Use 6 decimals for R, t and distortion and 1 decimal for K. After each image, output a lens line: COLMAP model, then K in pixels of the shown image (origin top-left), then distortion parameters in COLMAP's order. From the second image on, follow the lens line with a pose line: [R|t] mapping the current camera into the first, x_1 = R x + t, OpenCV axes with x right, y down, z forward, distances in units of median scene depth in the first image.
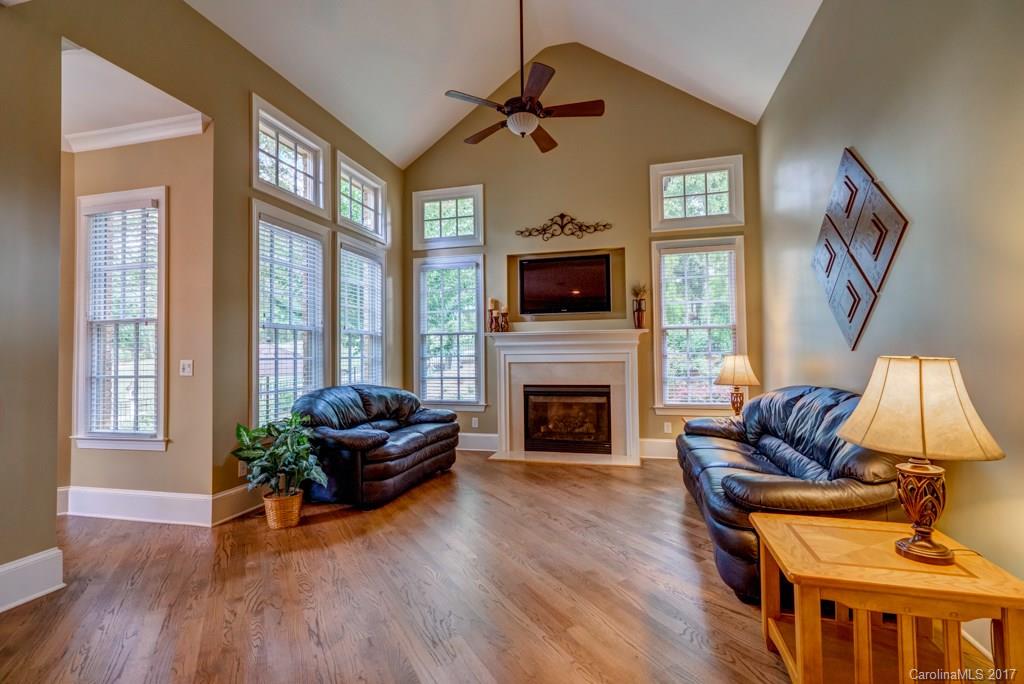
lens RADIAL K [[467.9, 0, 505.6], [0, 467.9, 342.2], [0, 0, 1]] dist [-0.006913, 0.002251]
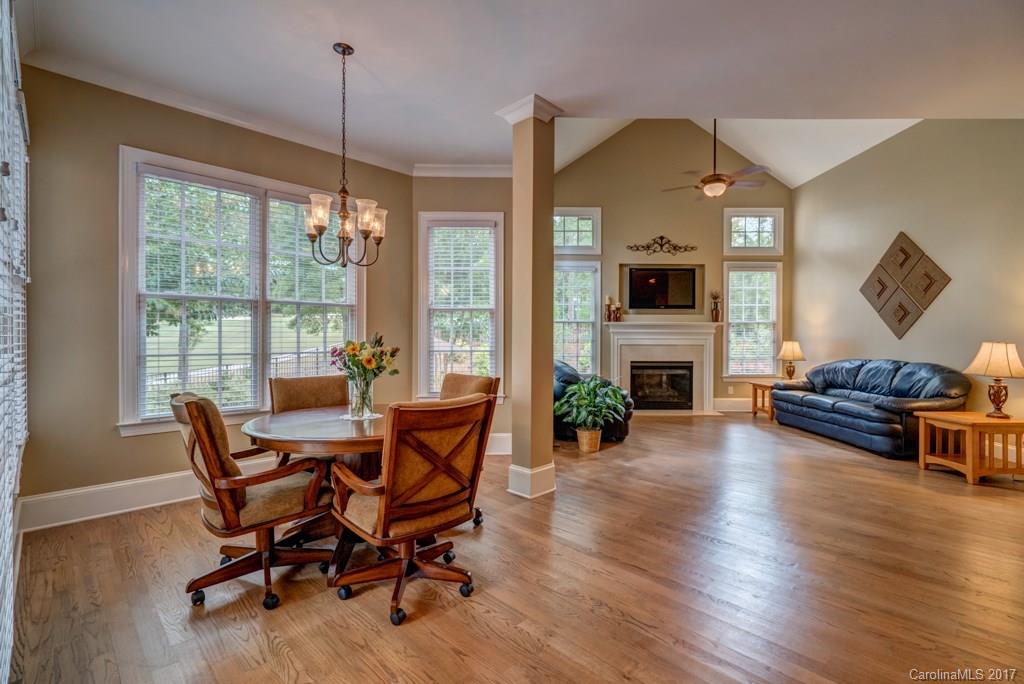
lens RADIAL K [[467.9, 0, 511.5], [0, 467.9, 345.8], [0, 0, 1]] dist [-0.006913, 0.002251]
pose [[0.967601, 0.013311, 0.252131, -0.686801], [-0.022981, 0.999107, 0.035447, 0.007086], [-0.251435, -0.040093, 0.967044, -0.236885]]
